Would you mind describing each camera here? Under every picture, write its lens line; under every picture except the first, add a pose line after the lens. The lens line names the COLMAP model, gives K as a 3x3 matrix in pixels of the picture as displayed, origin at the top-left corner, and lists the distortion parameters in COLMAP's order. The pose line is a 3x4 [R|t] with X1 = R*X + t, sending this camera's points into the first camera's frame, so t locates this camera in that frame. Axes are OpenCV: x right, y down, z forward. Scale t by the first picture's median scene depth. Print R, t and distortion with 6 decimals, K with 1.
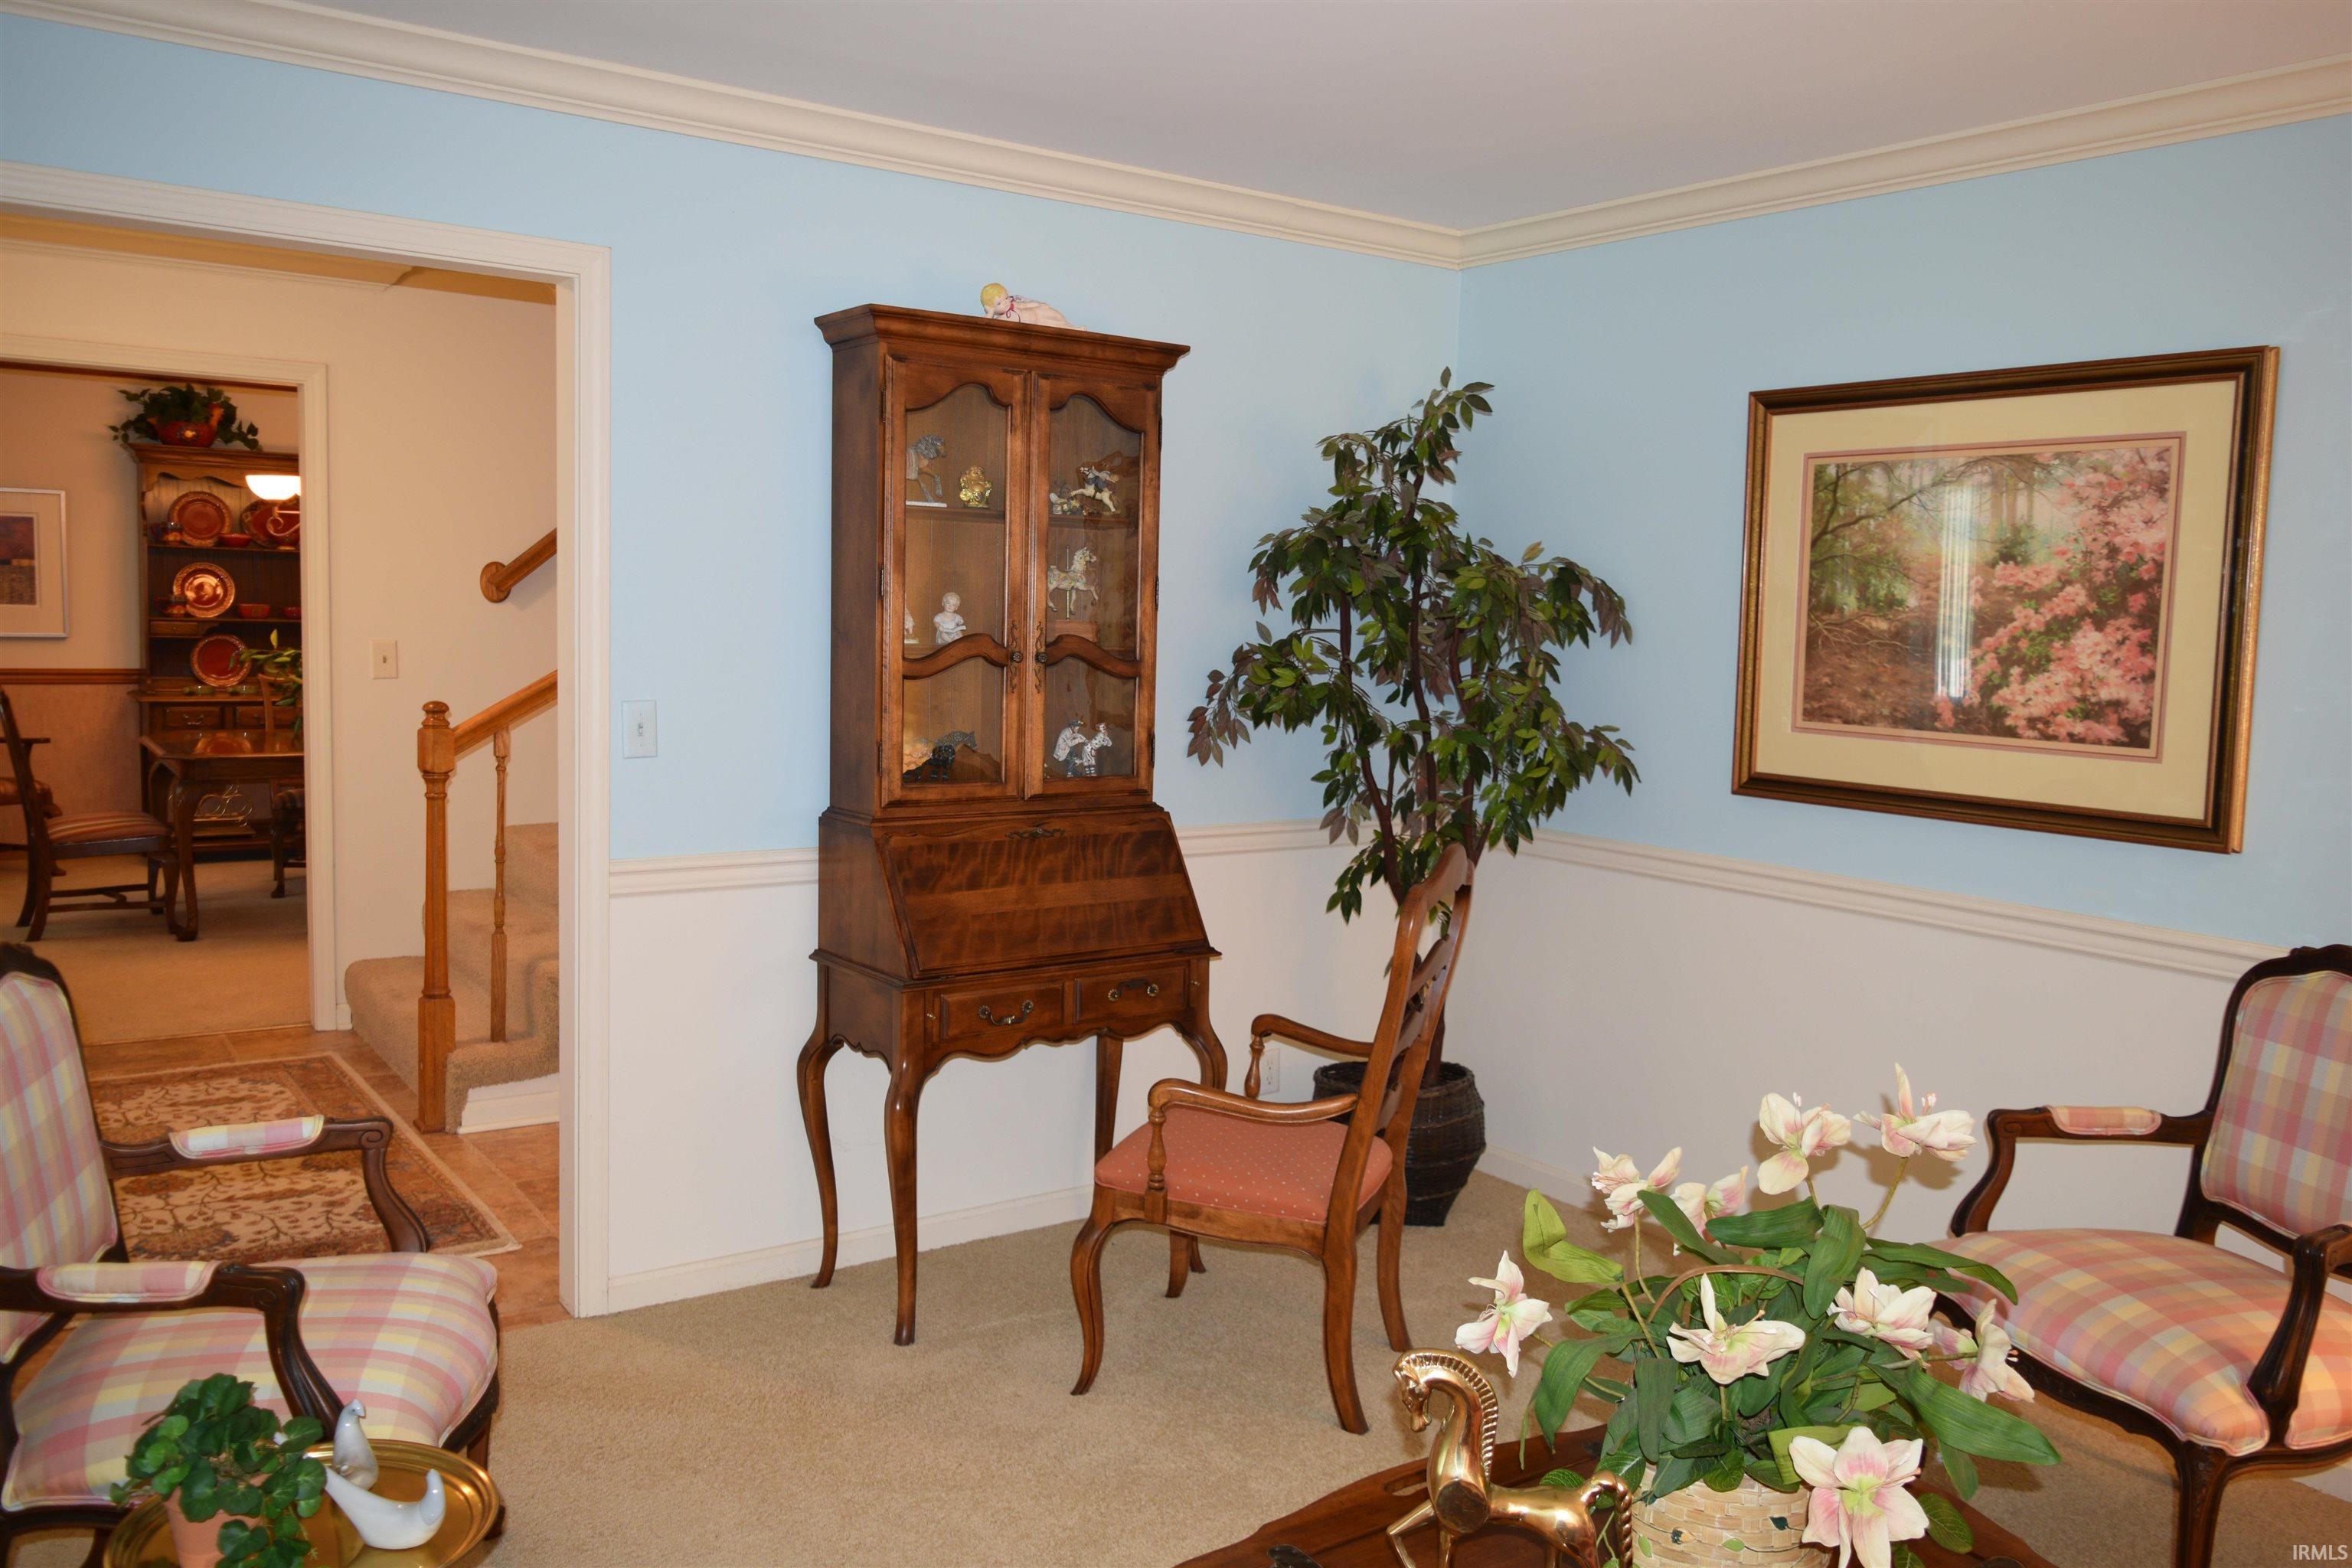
lens RADIAL K [[1862.8, 0, 1176.2], [0, 1862.8, 785.7], [0, 0, 1]] dist [-0.003746, -0.000275]
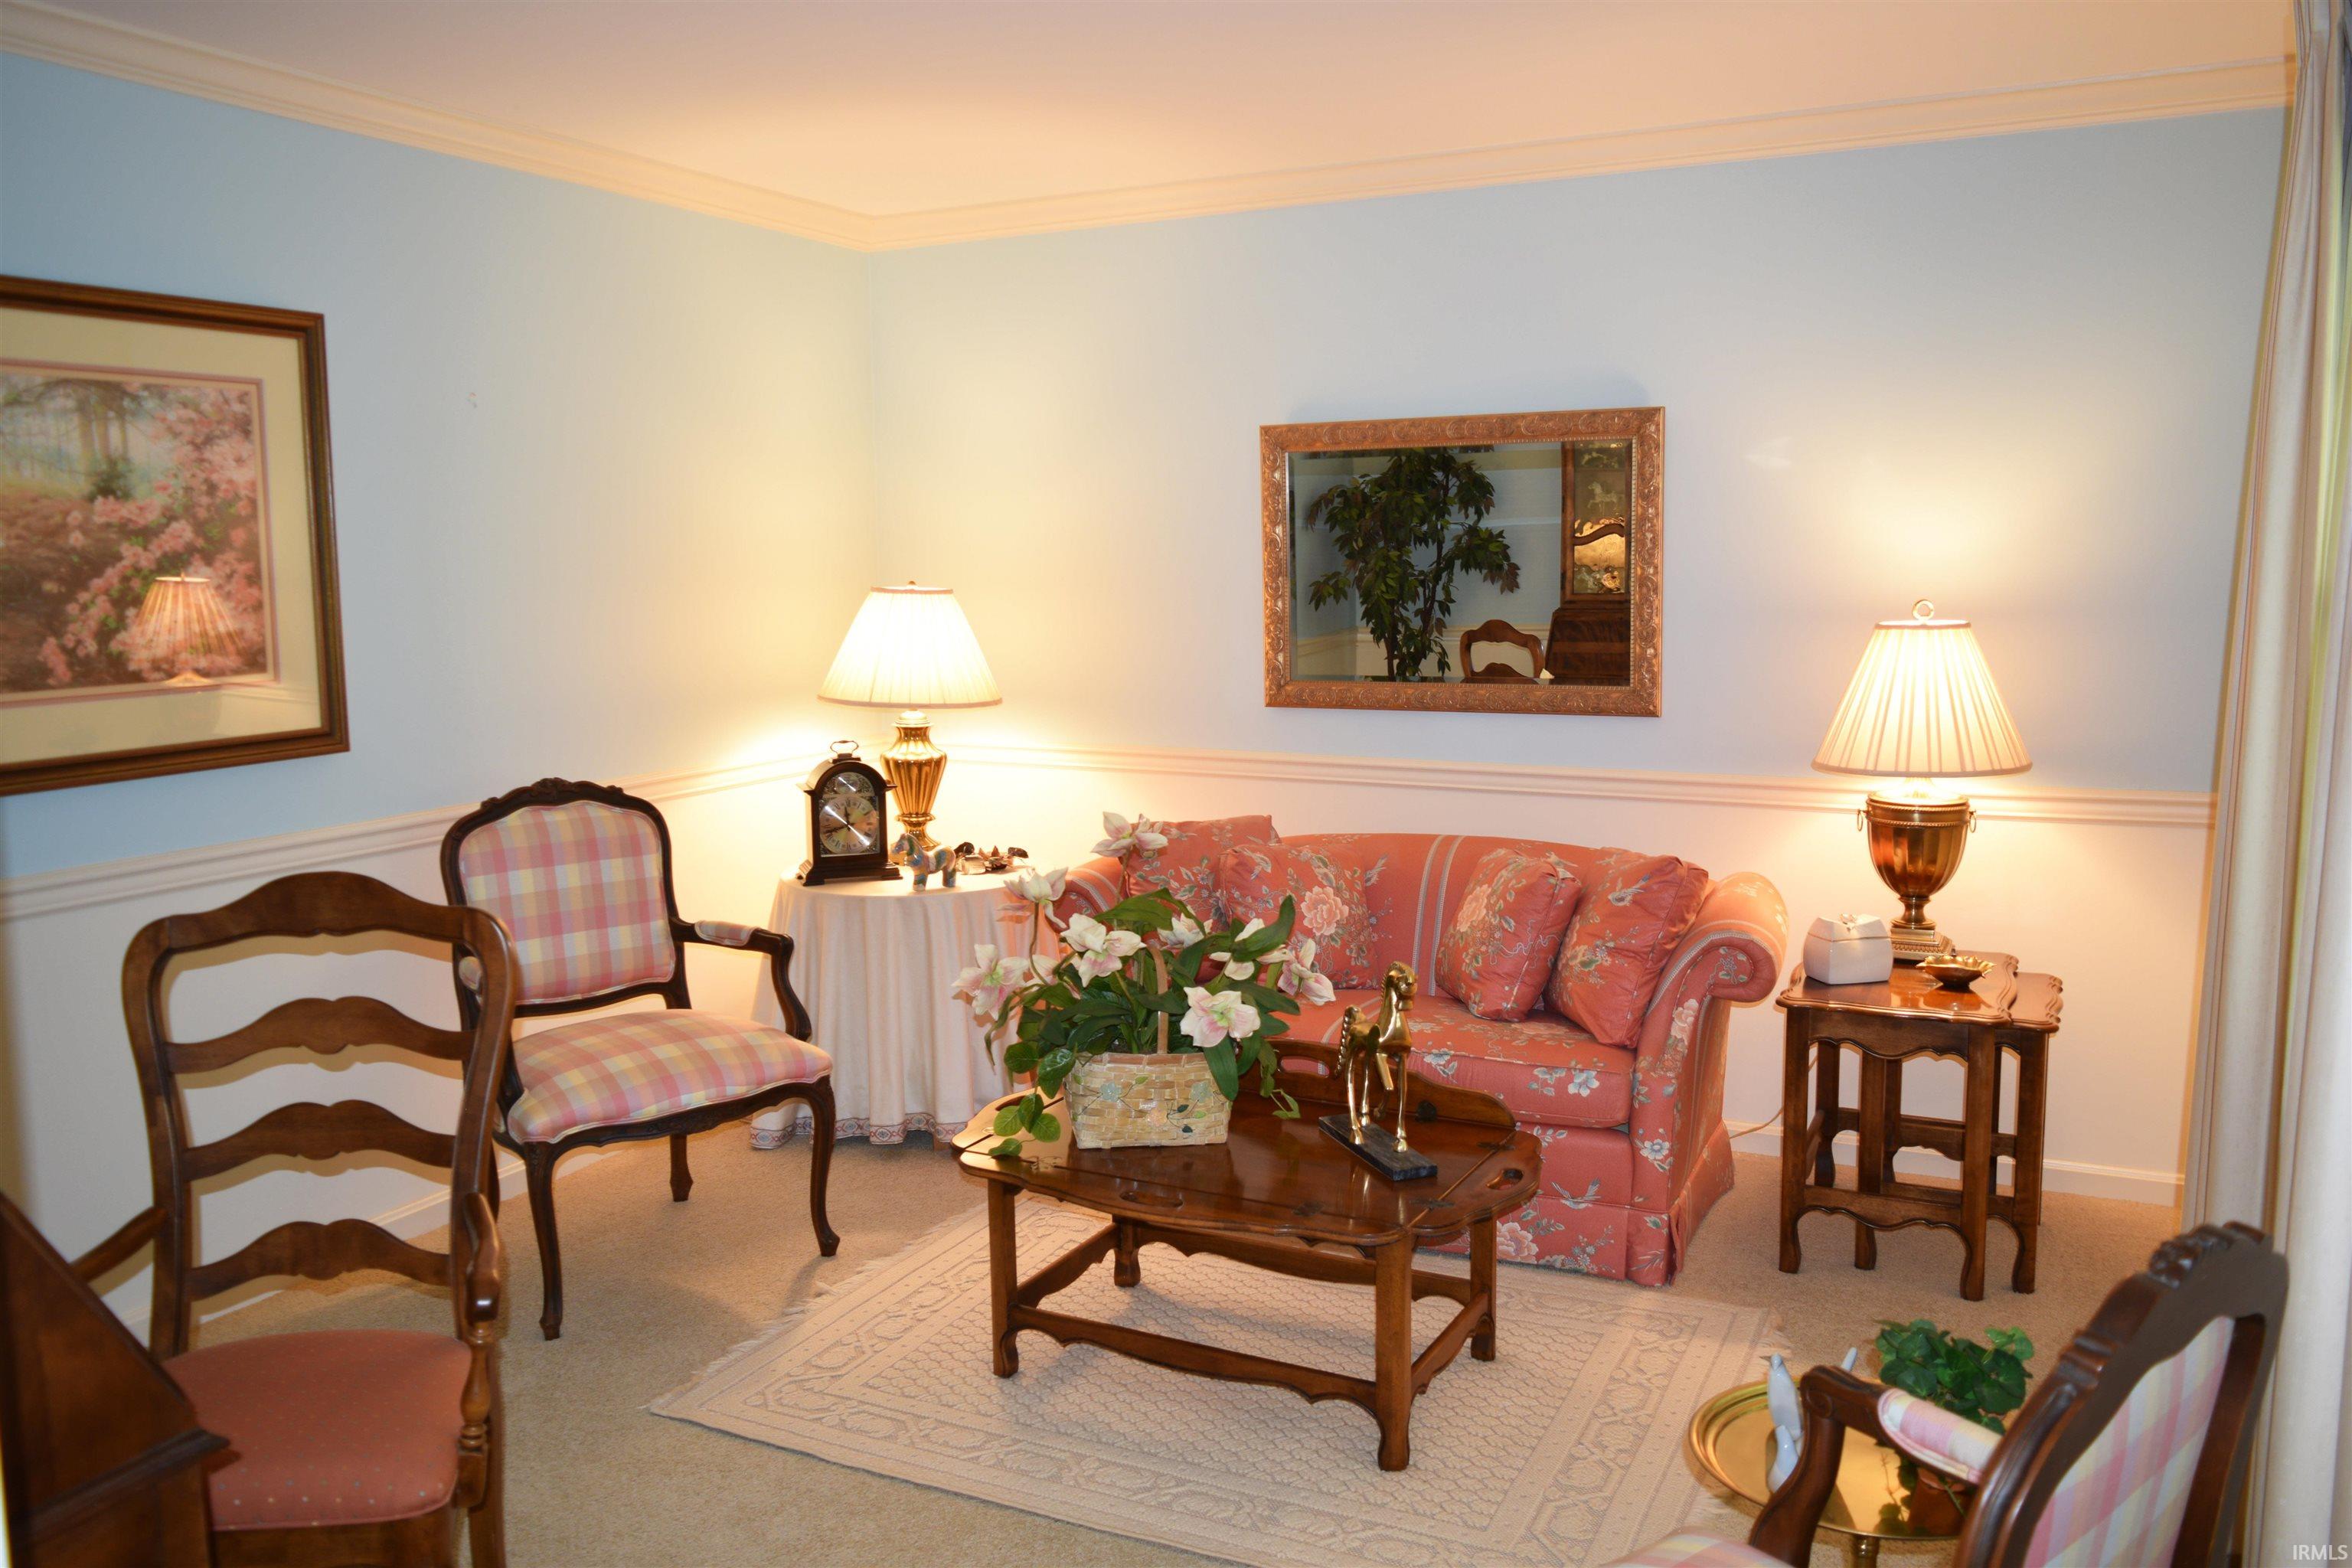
lens RADIAL K [[1862.8, 0, 1176.1], [0, 1862.8, 784.4], [0, 0, 1]] dist [-0.003746, -0.000275]
pose [[-0.481415, -0.142276, 0.864868, -0.656076], [0.078542, 0.975765, 0.204239, -0.131924], [-0.872967, 0.166252, -0.458574, 1.015784]]
